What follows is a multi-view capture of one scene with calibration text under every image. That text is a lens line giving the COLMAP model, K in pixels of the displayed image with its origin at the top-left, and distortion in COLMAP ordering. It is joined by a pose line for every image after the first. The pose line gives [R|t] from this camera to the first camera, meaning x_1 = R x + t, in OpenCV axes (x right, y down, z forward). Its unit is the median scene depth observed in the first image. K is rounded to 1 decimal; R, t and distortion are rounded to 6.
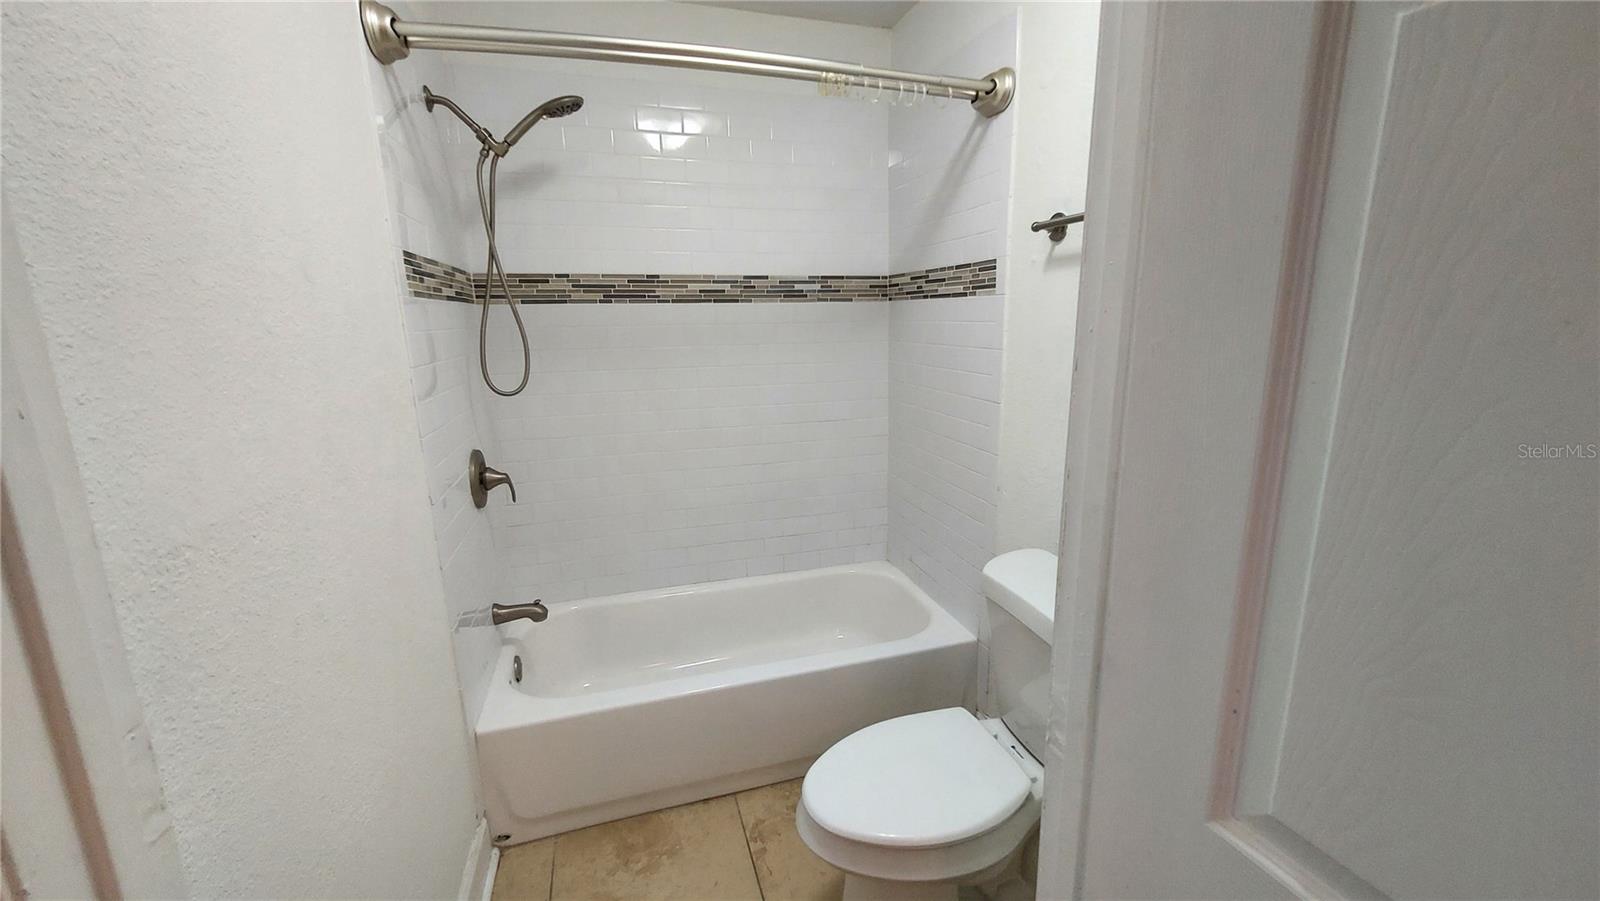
lens RADIAL K [[630.4, 0, 803.4], [0, 630.4, 449.9], [0, 0, 1]] dist [0.010510, -0.002582]
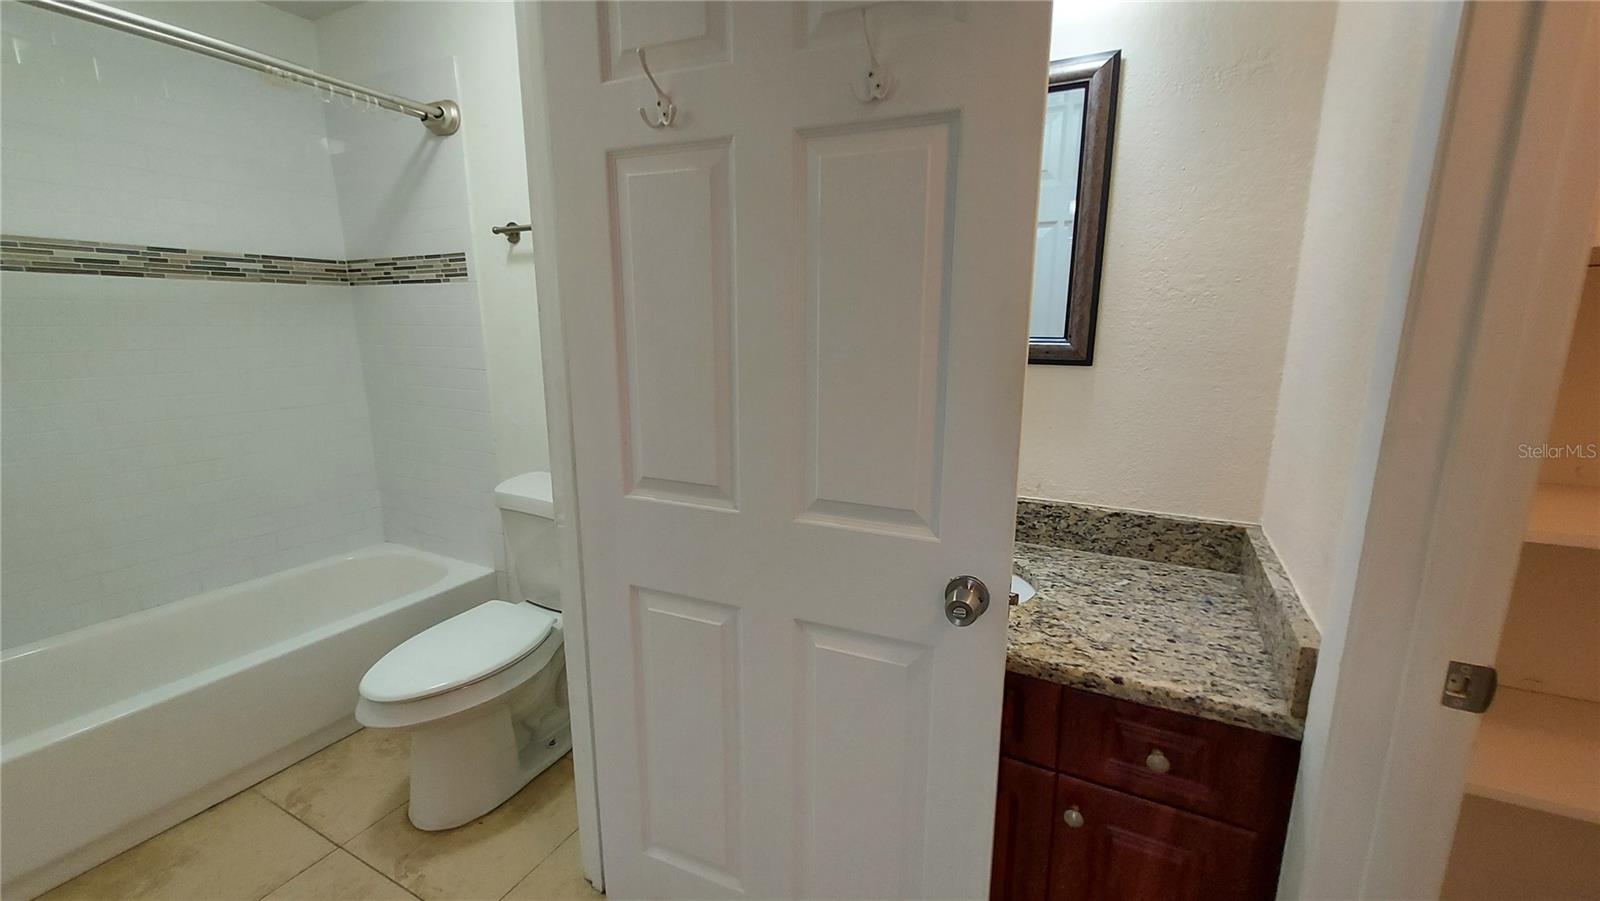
lens RADIAL K [[630.4, 0, 807.4], [0, 630.4, 437.5], [0, 0, 1]] dist [0.010510, -0.002582]
pose [[0.699084, -0.117217, 0.705367, -0.139829], [0.137893, 0.990055, 0.027861, 0.112430], [-0.701618, 0.077788, 0.708295, -0.314493]]
